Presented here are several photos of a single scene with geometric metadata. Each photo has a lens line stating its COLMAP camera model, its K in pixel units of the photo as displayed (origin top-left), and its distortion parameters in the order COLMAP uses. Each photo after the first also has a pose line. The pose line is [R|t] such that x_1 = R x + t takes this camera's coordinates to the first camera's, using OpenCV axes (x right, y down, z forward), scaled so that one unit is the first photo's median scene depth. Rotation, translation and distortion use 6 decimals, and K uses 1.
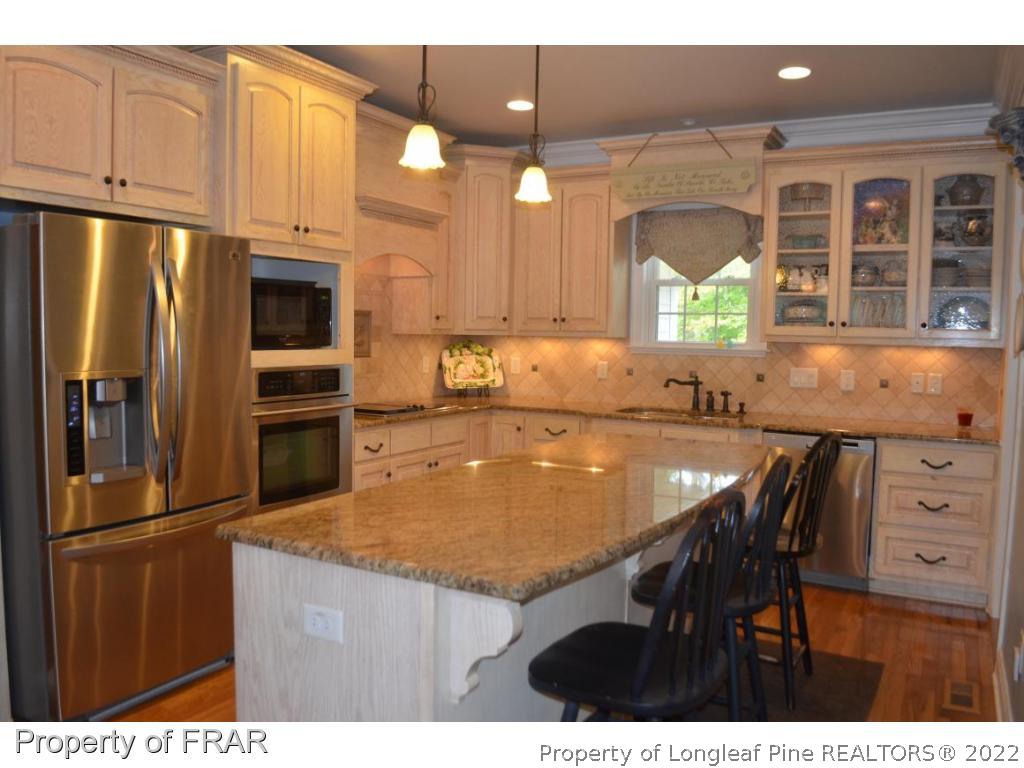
lens RADIAL K [[806.3, 0, 510.4], [0, 806.3, 386.9], [0, 0, 1]] dist [-0.079447, 0.005061]
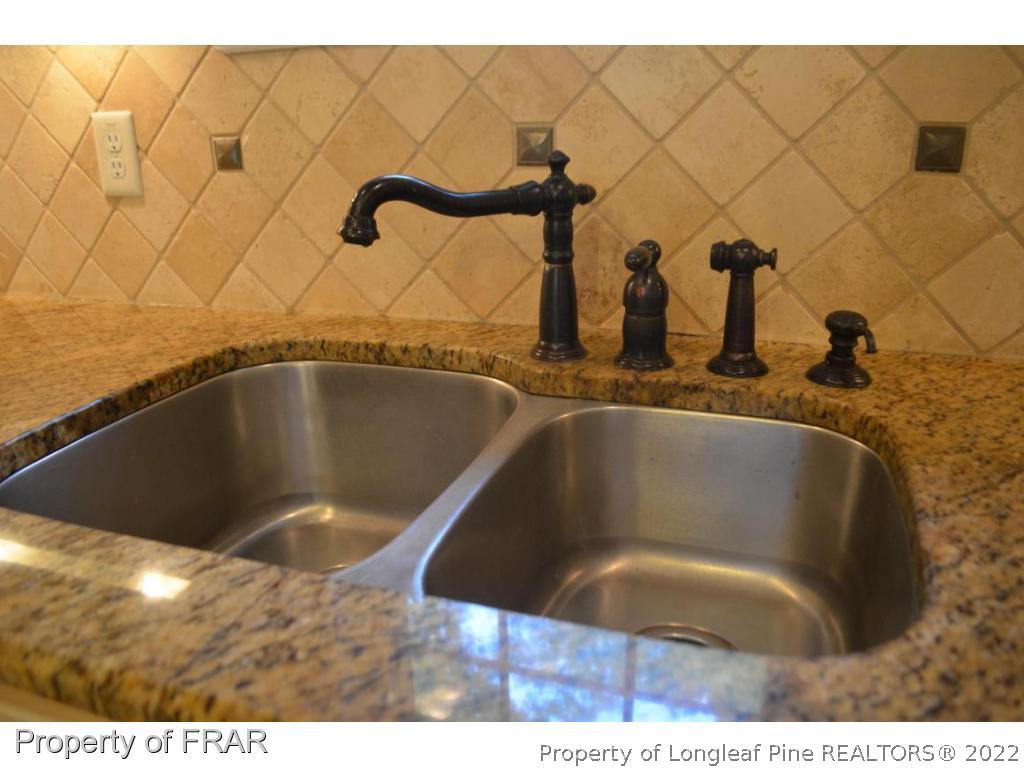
lens RADIAL K [[806.3, 0, 513.3], [0, 806.3, 382.1], [0, 0, 1]] dist [-0.079447, 0.005061]
pose [[0.981732, -0.100337, 0.161660, 0.195433], [0.056291, 0.964781, 0.256963, -0.011055], [-0.181750, -0.243169, 0.952804, 0.849817]]
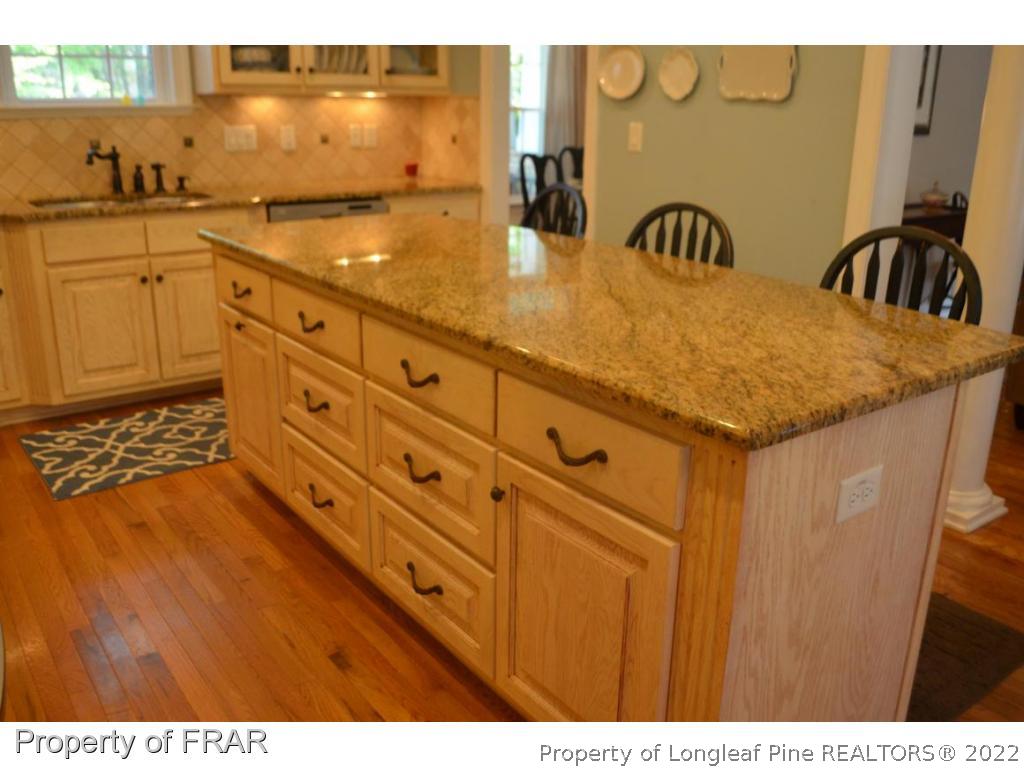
lens RADIAL K [[891.8, 0, 511.1], [0, 891.8, 383.2], [0, 0, 1]] dist [-0.068299, 0.000543]
pose [[0.431992, -0.285189, 0.855599, -0.351381], [0.061469, 0.955791, 0.287550, -0.013862], [-0.899780, -0.071627, 0.430425, 0.331256]]
